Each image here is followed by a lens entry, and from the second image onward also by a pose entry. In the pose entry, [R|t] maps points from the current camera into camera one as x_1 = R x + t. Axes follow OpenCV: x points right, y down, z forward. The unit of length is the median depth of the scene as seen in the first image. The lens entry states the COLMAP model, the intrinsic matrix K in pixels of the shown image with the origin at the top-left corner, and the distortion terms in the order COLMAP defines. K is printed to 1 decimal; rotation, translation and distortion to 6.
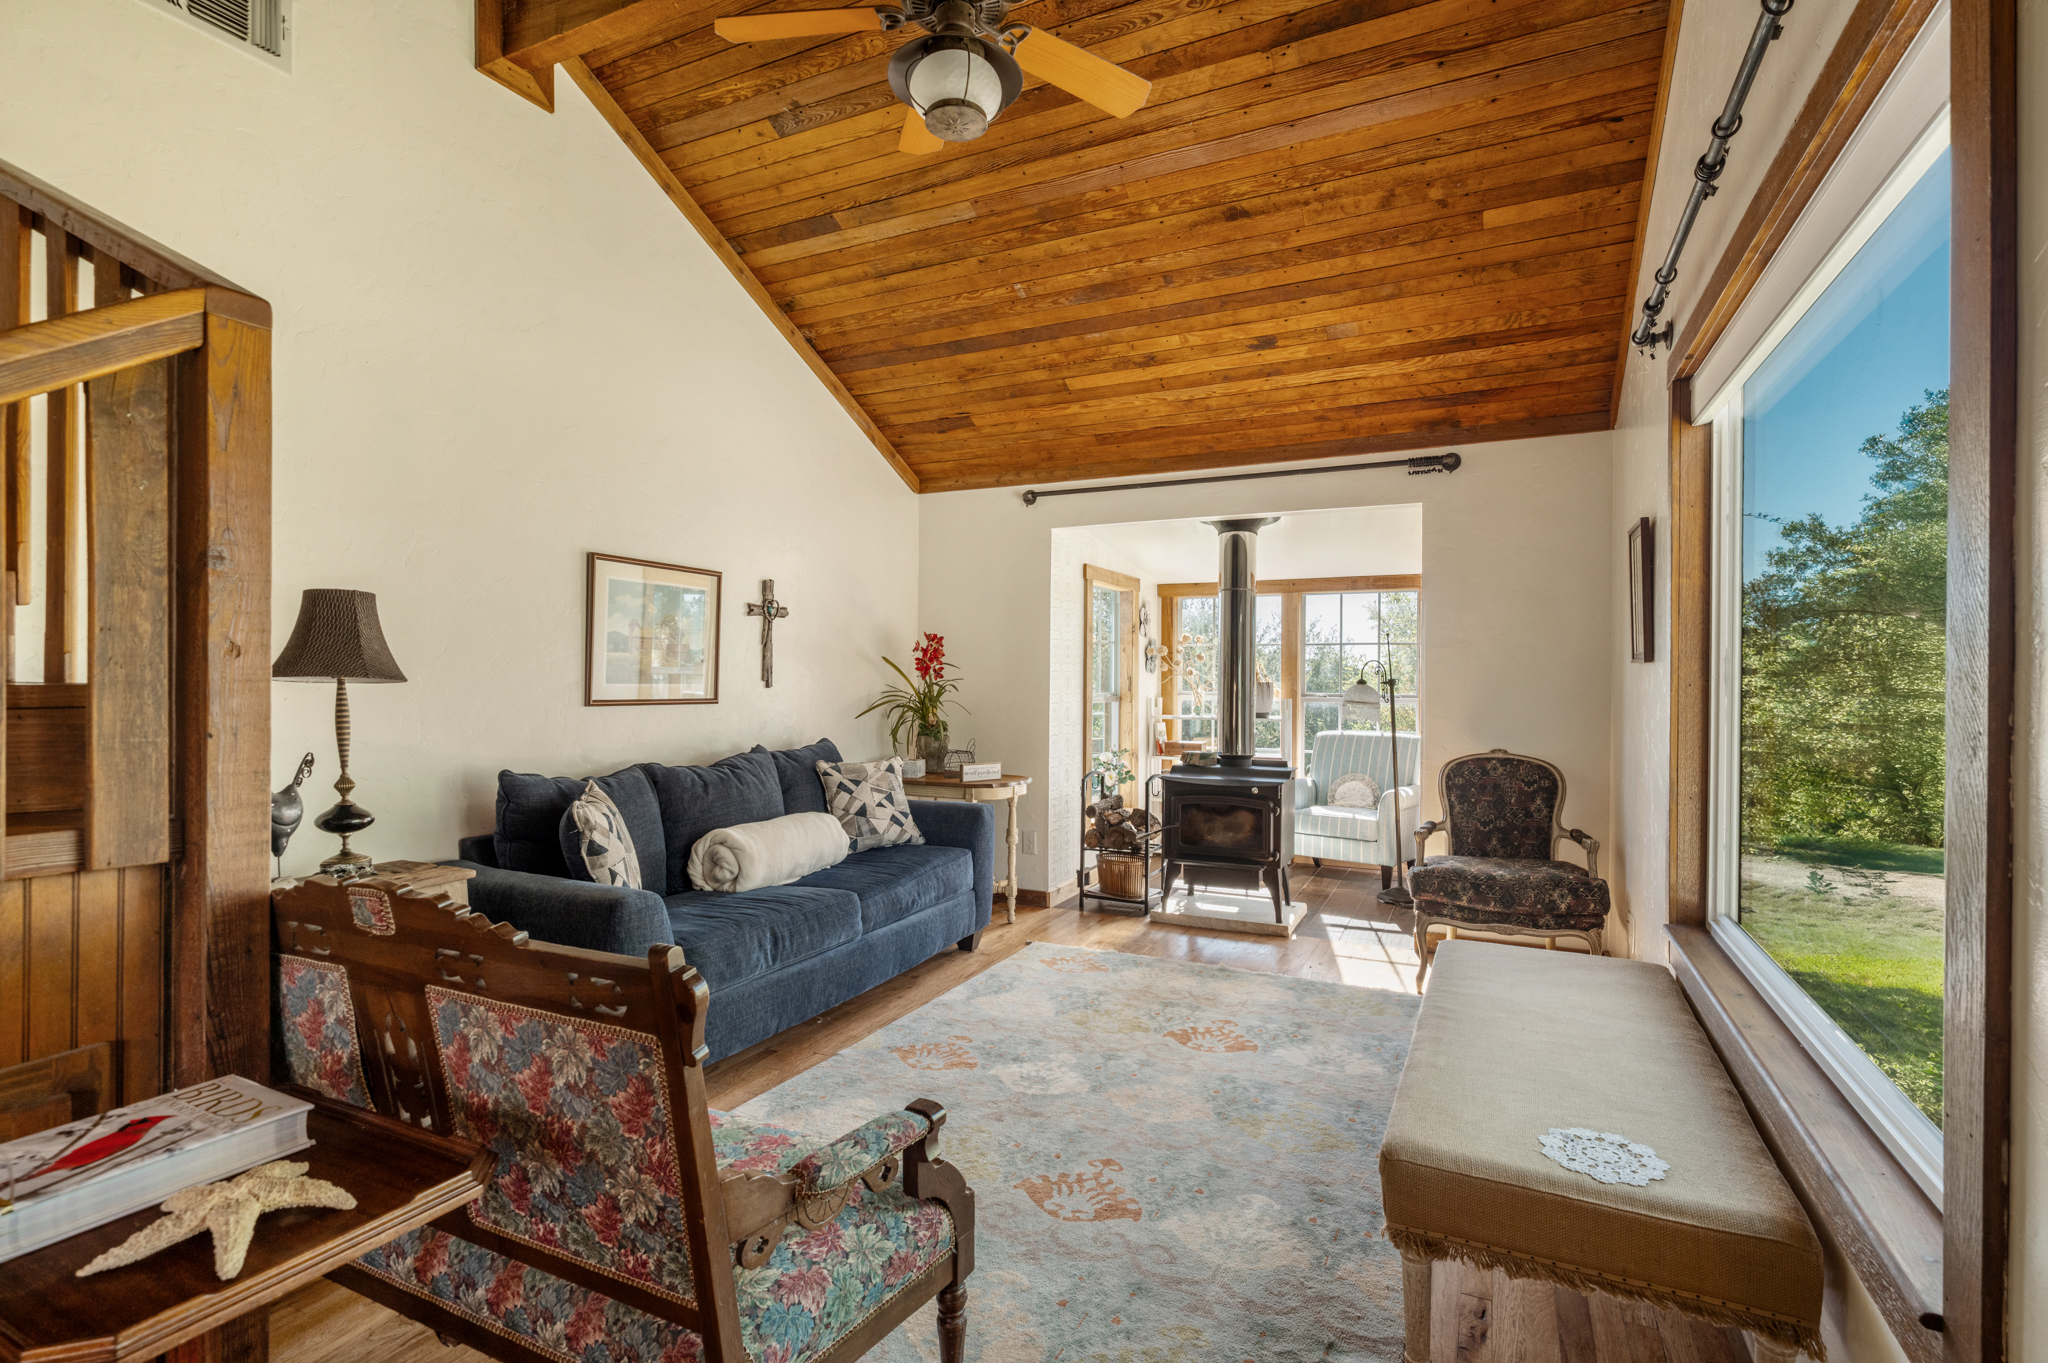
lens RADIAL K [[953.9, 0, 1028.5], [0, 953.9, 677.6], [0, 0, 1]] dist [0.001395, 0.000027]
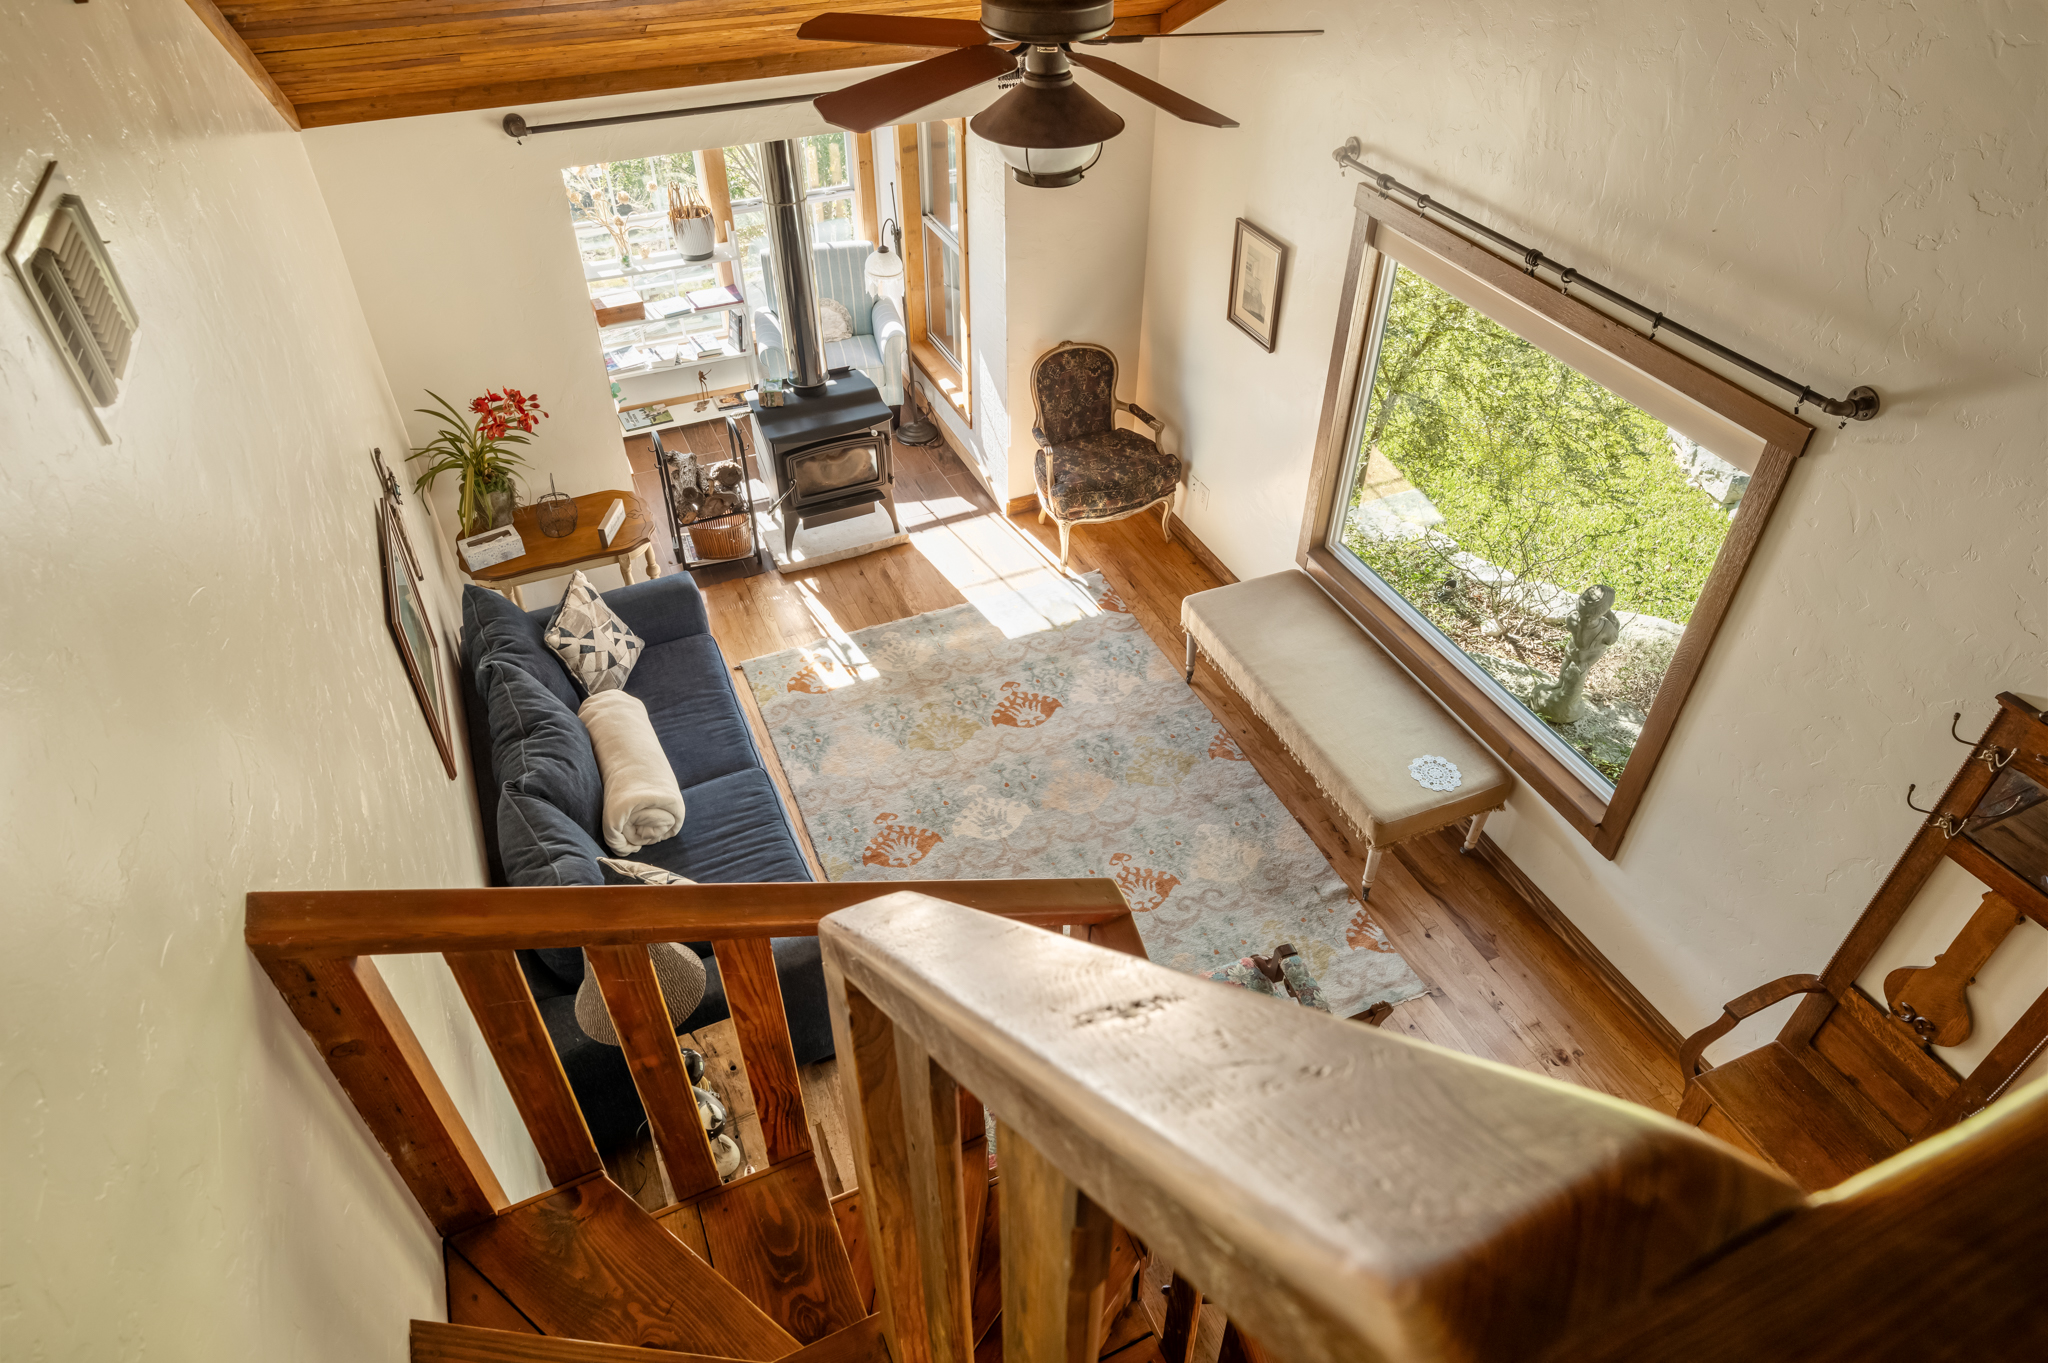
lens RADIAL K [[1247.8, 0, 1023.4], [0, 1247.8, 681.0], [0, 0, 1]] dist [0.005717, -0.000438]
pose [[0.645020, -0.498361, 0.579298, -0.601884], [0.001385, 0.758840, 0.651276, -0.587942], [-0.764165, -0.419283, 0.490157, 0.147559]]
